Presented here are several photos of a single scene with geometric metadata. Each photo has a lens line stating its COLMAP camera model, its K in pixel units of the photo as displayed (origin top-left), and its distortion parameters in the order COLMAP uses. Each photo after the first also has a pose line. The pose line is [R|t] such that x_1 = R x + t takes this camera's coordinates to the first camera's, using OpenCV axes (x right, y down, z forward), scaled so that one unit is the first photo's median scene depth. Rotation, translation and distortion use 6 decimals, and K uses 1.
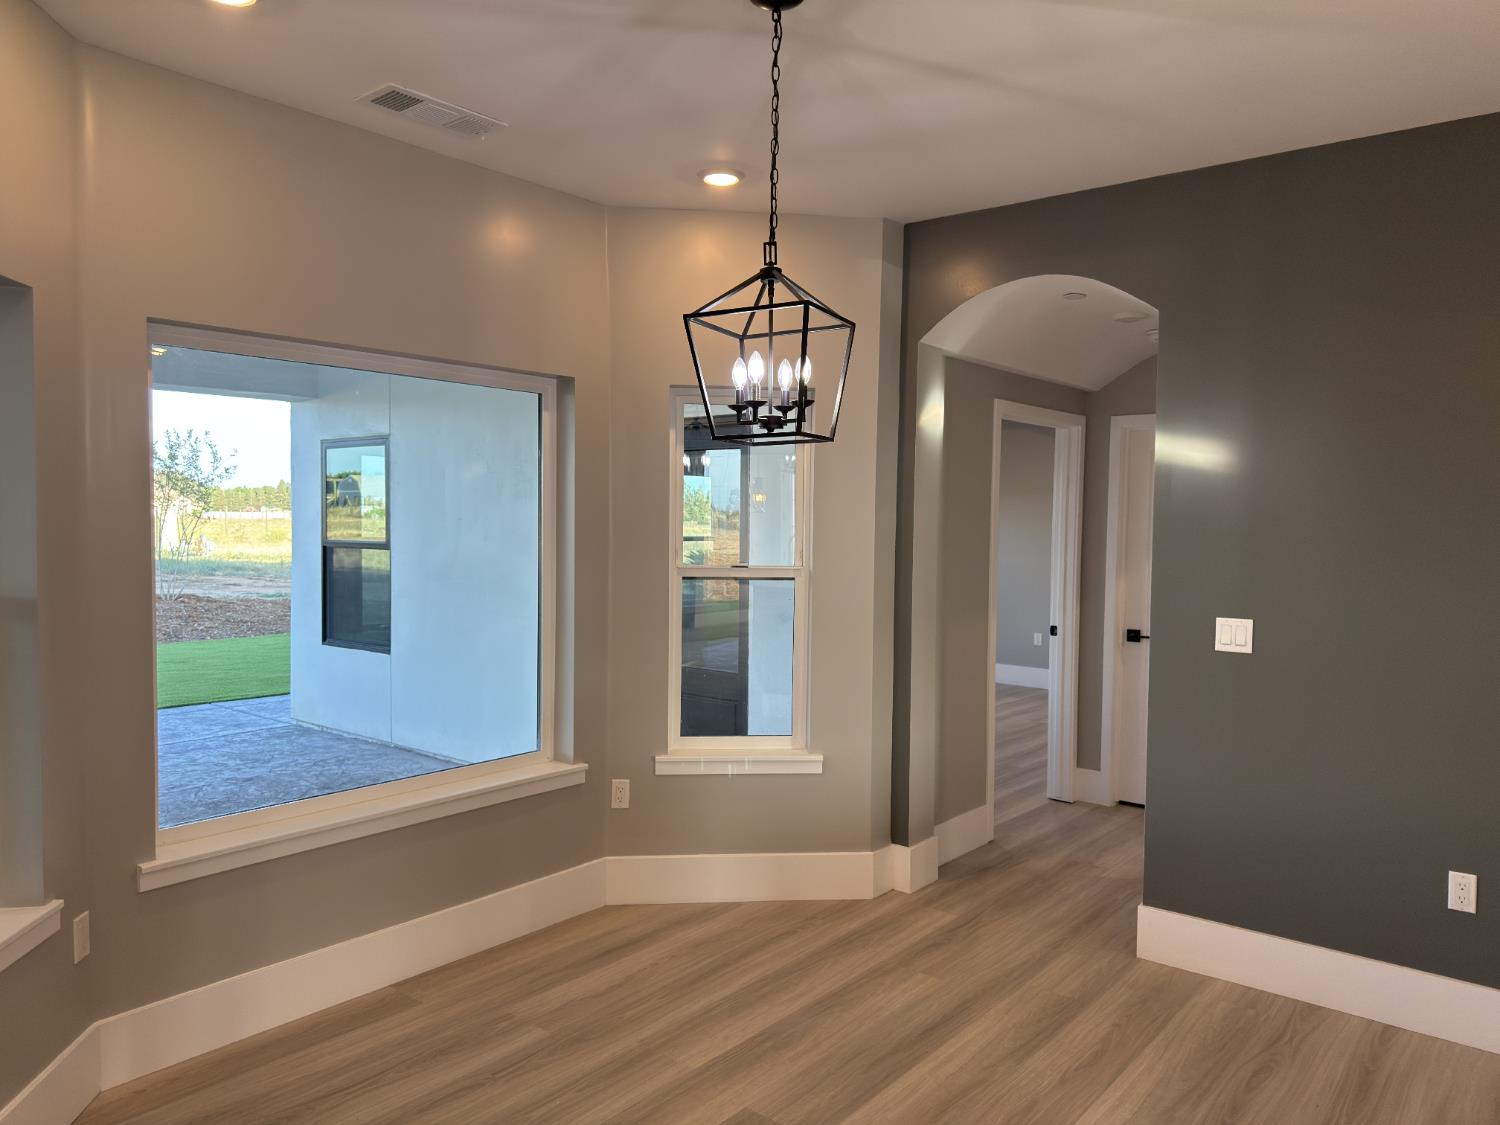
lens RADIAL K [[1041.7, 0, 750.0], [0, 1041.7, 562.5], [0, 0, 1]] dist [0.000607, -0.000287]
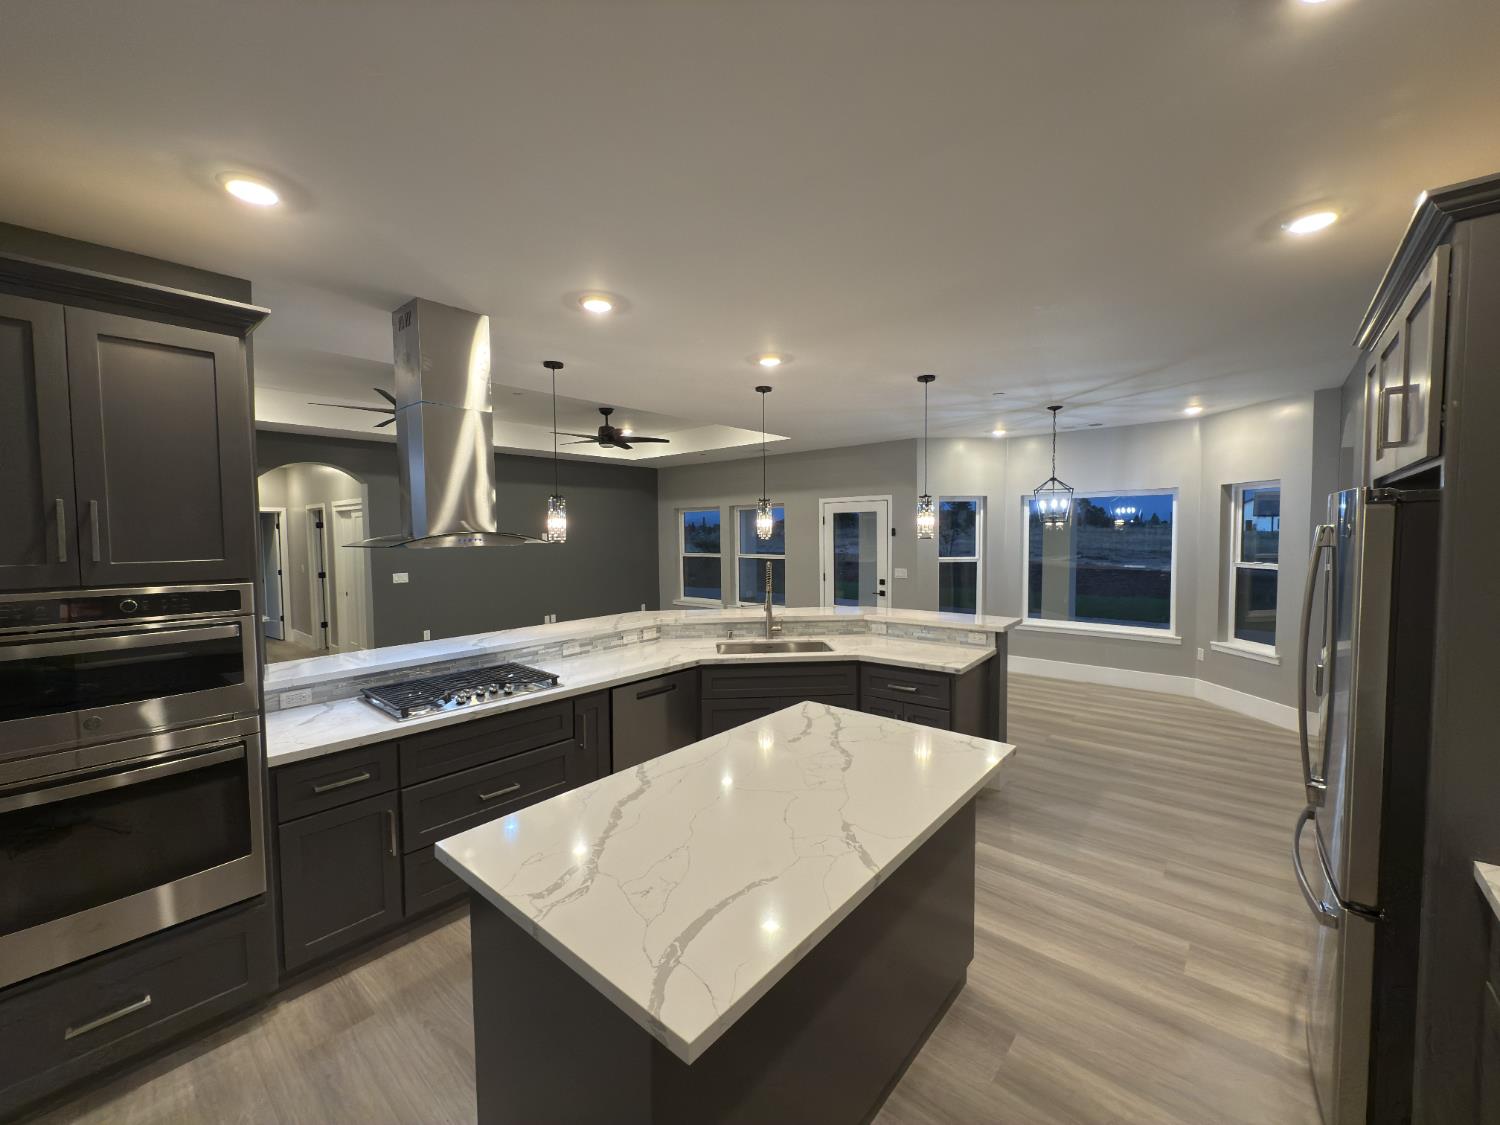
lens RADIAL K [[603.6, 0, 747.6], [0, 603.6, 559.7], [0, 0, 1]] dist [0.001711, 0.000063]
pose [[-0.026497, 0.031237, -0.999161, 1.308389], [-0.039640, 0.998693, 0.032274, -0.004524], [0.998863, 0.040462, -0.025224, -0.042126]]
